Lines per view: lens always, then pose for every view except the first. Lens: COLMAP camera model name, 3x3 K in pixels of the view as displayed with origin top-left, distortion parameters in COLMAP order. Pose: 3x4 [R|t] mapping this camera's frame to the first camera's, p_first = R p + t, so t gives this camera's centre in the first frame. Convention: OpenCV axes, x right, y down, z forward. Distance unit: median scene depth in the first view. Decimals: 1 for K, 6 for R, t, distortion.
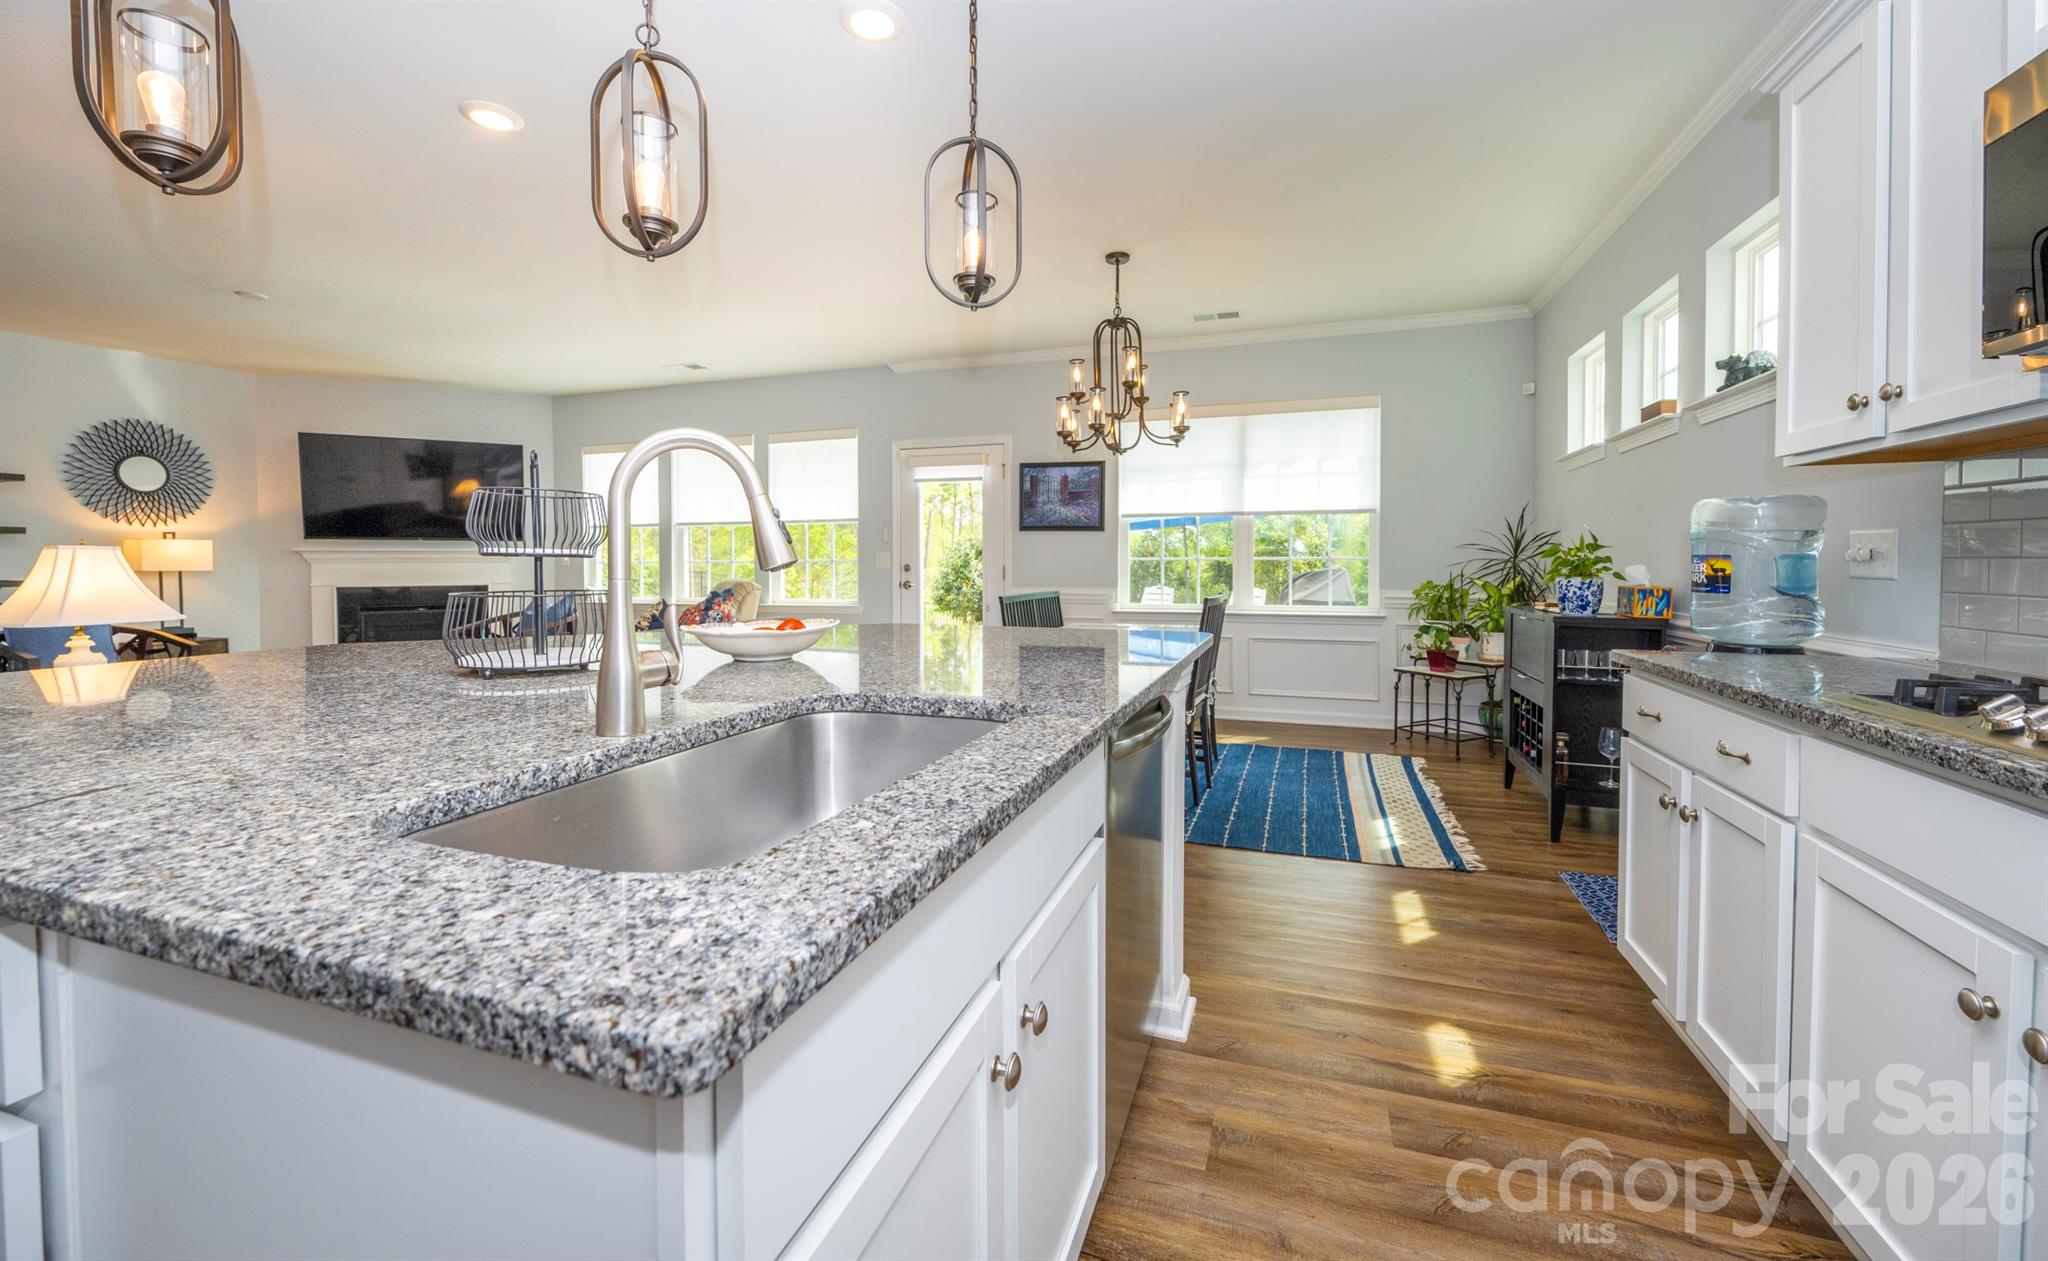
lens RADIAL K [[807.4, 0, 1011.9], [0, 807.4, 572.2], [0, 0, 1]] dist [-0.000363, -0.000055]
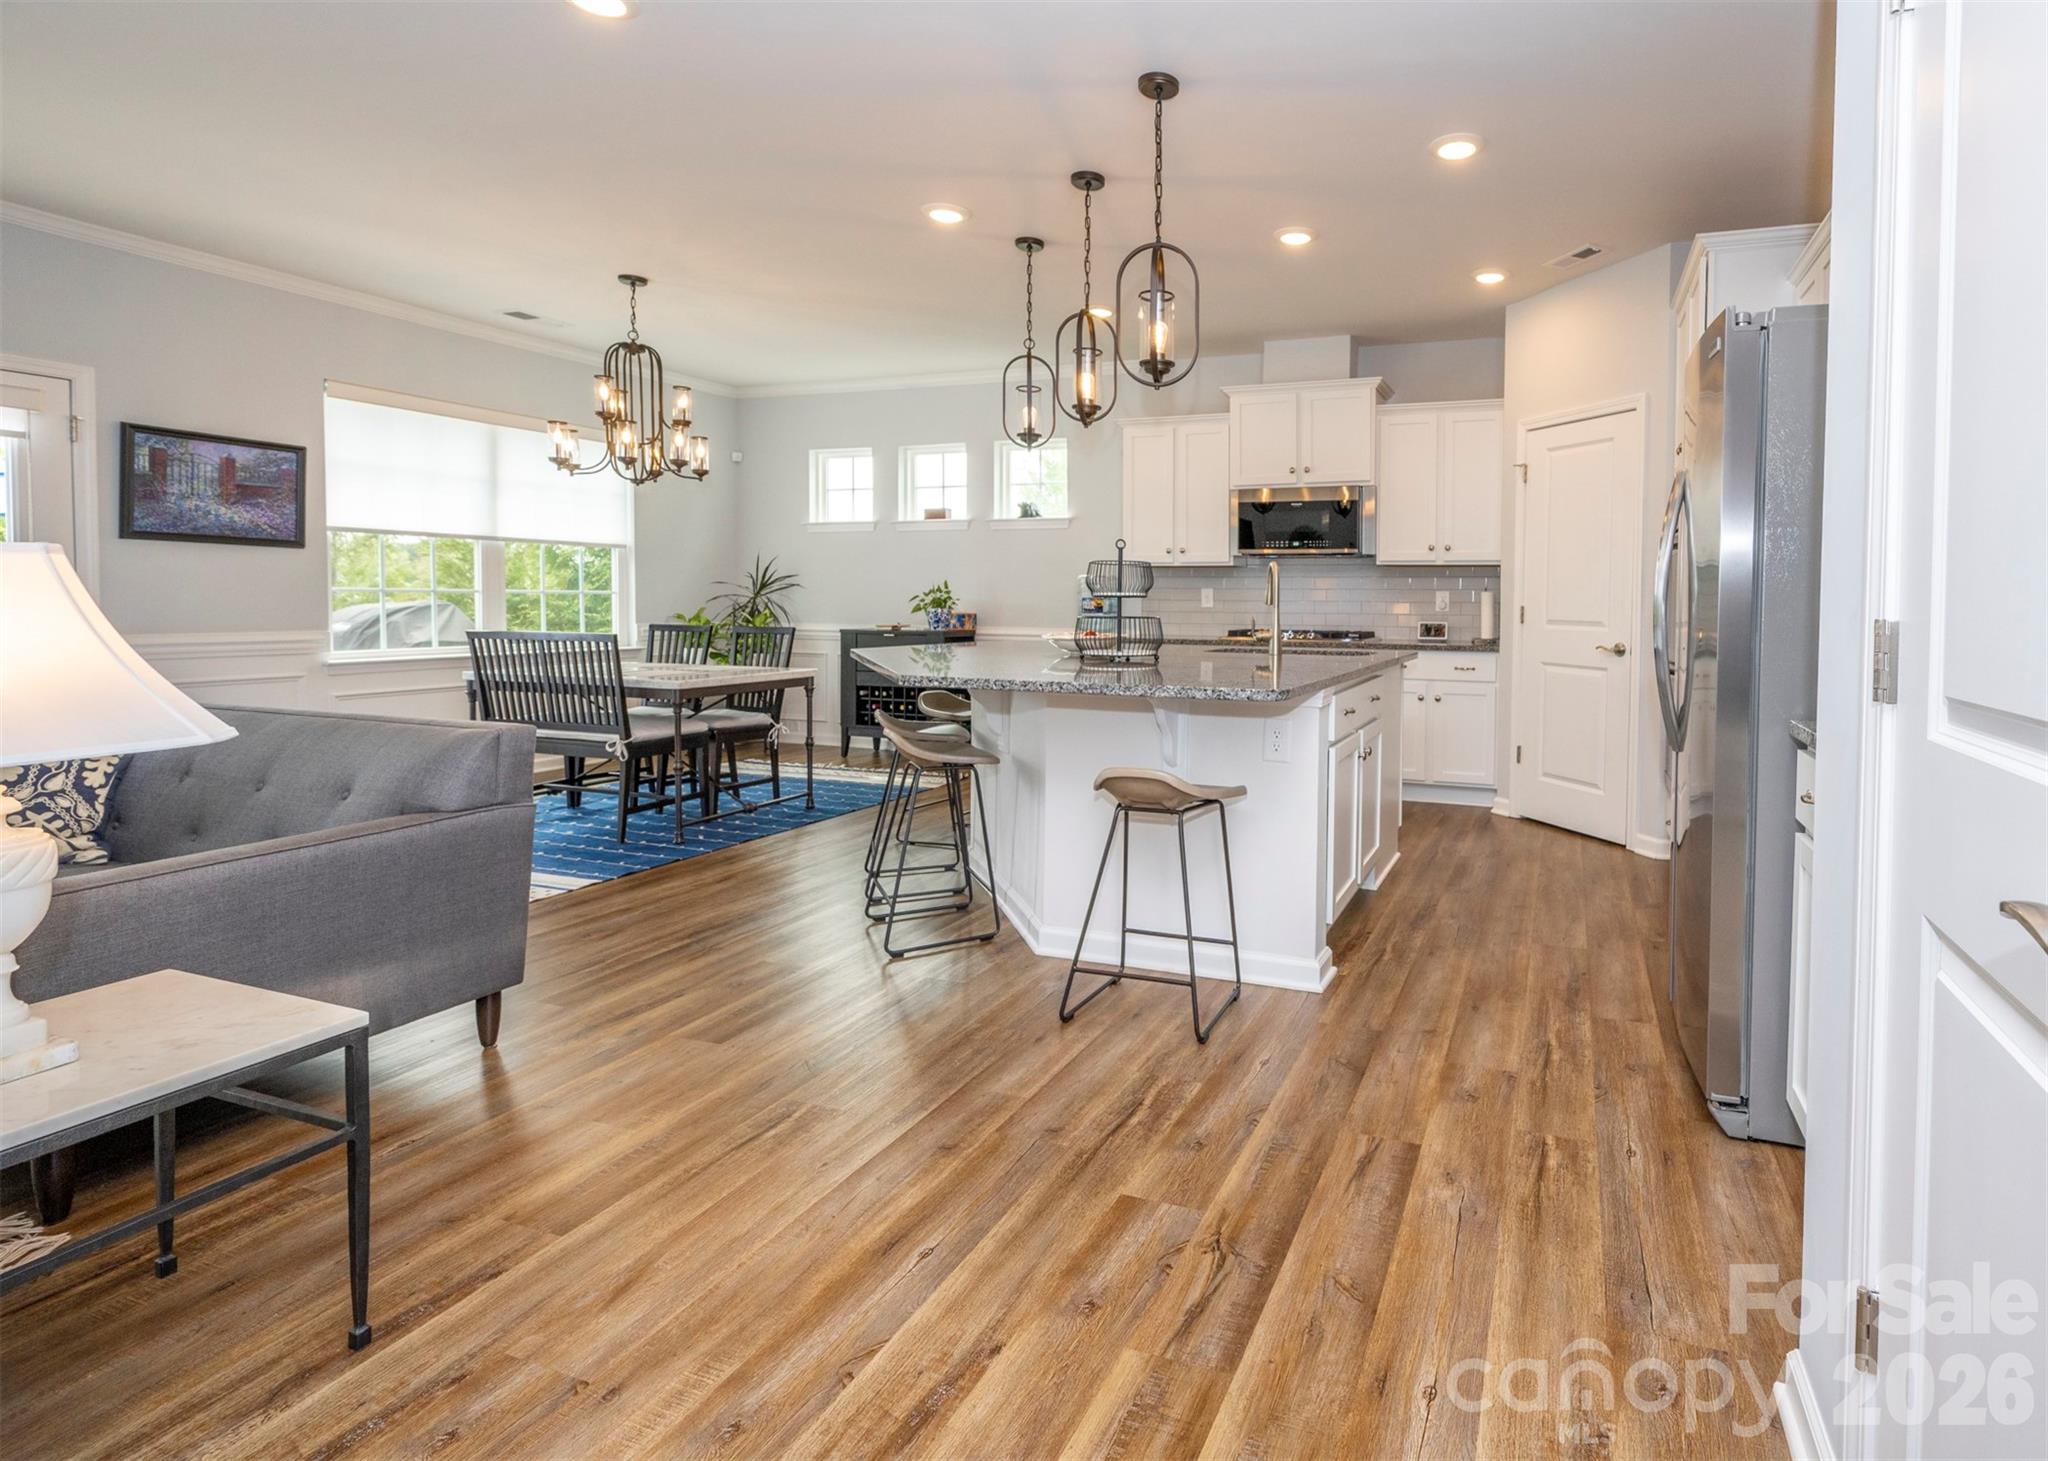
lens RADIAL K [[1001.4, 0, 1234.5], [0, 1001.4, 614.7], [0, 0, 1]] dist [0.027576, -0.004531]
pose [[-0.000309, -0.012436, 0.999923, -0.763269], [0.003172, 0.999918, 0.012437, -0.002232], [-0.999995, 0.003175, -0.000270, 0.200228]]
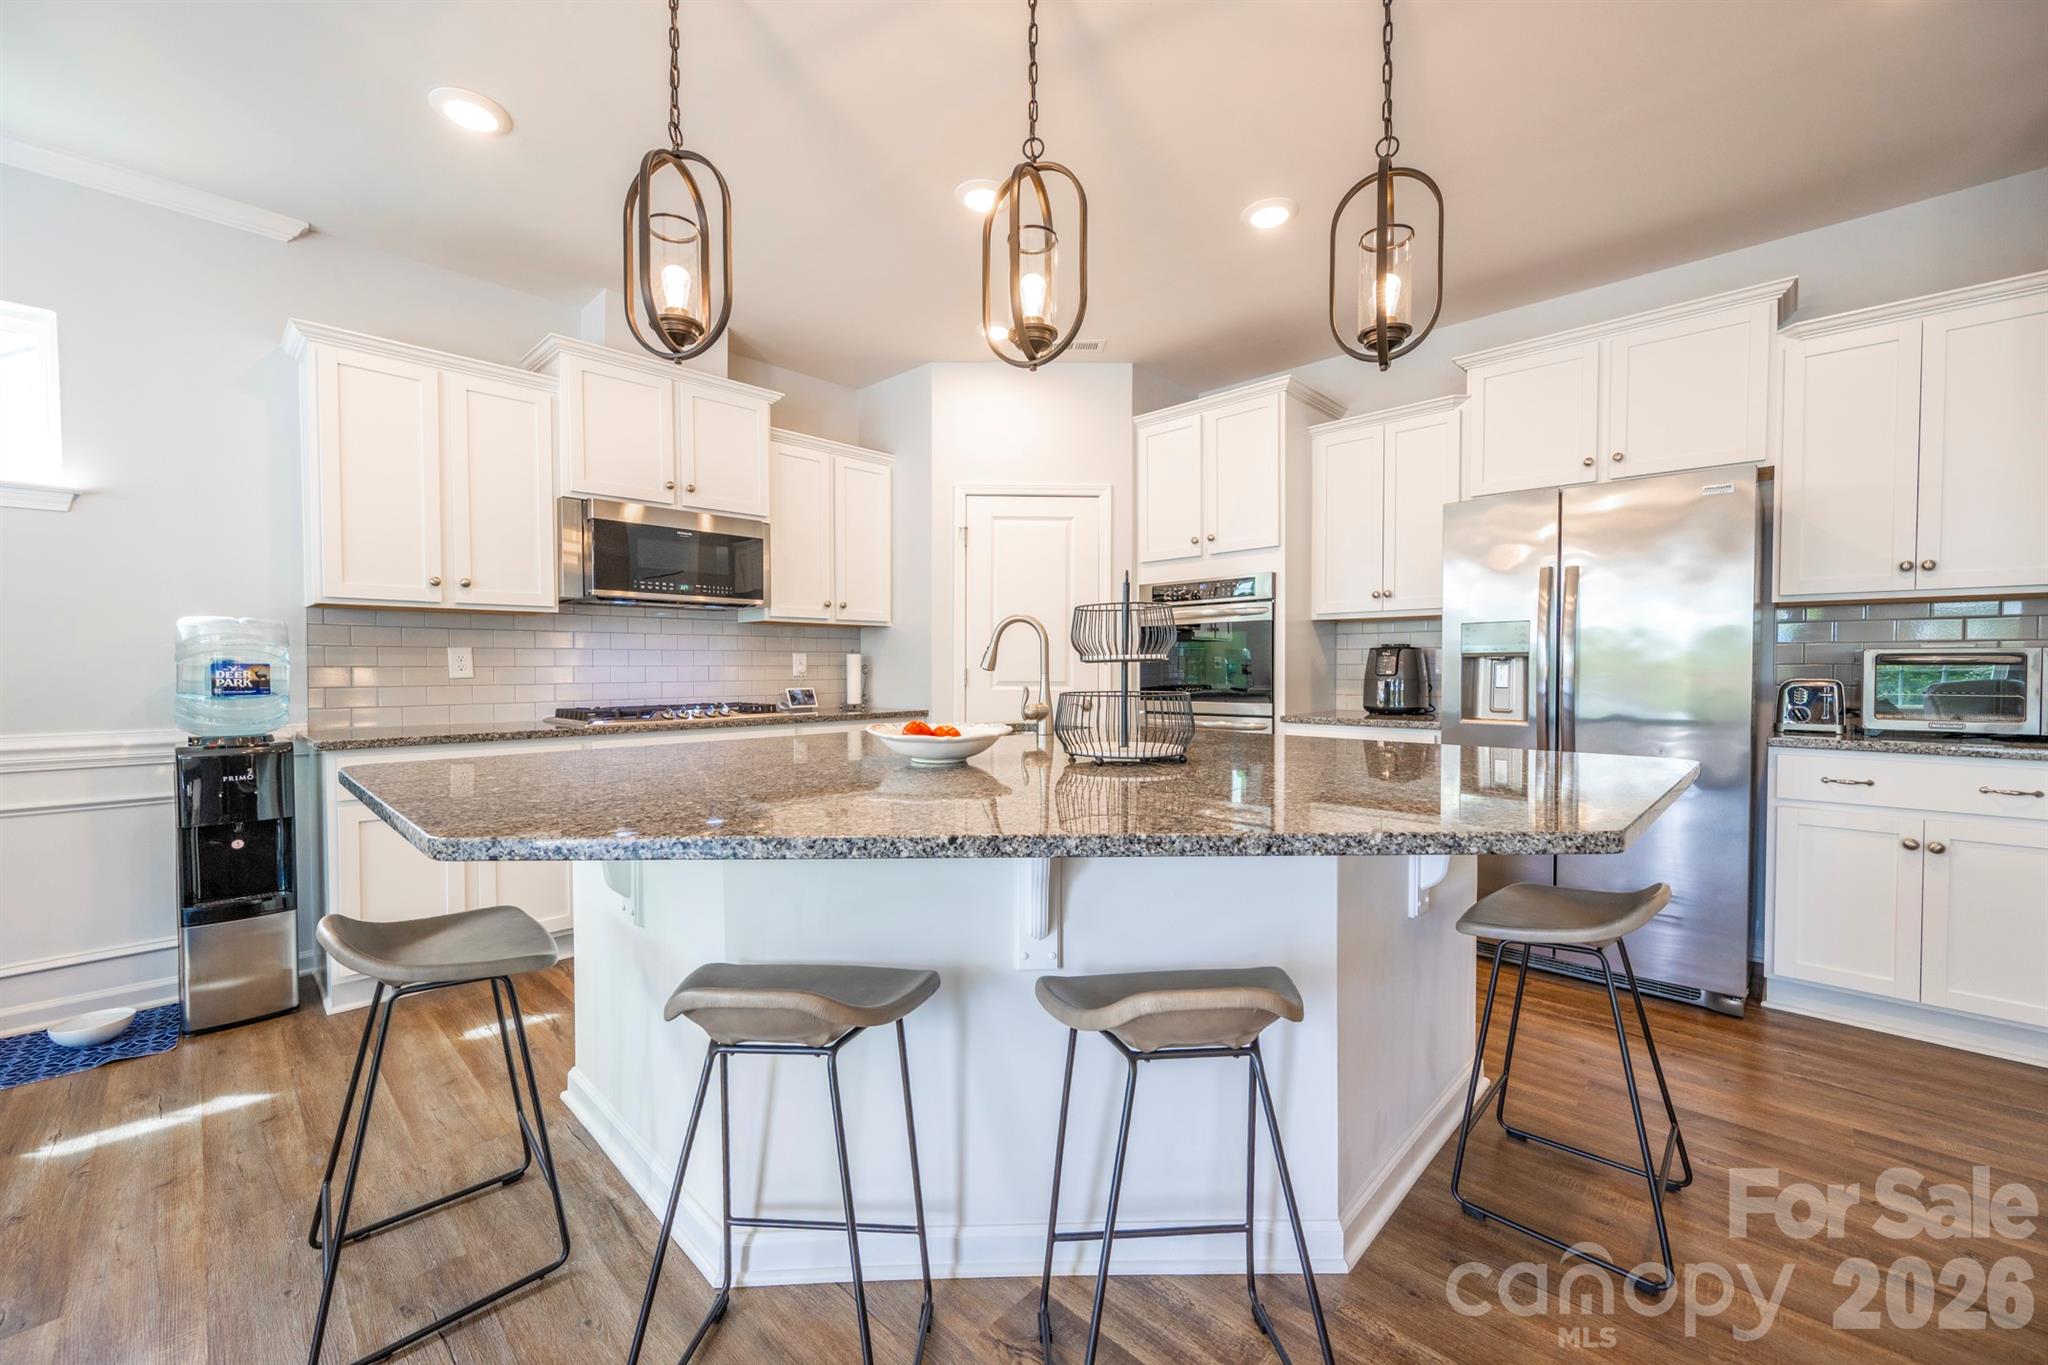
lens RADIAL K [[799.1, 0, 1038.9], [0, 799.1, 682.5], [0, 0, 1]] dist [-0.000749, -0.000223]
pose [[-0.911696, -0.009427, 0.410757, -0.241702], [0.004734, 0.999429, 0.033443, -0.009174], [-0.410838, 0.032435, -0.911131, 0.567407]]
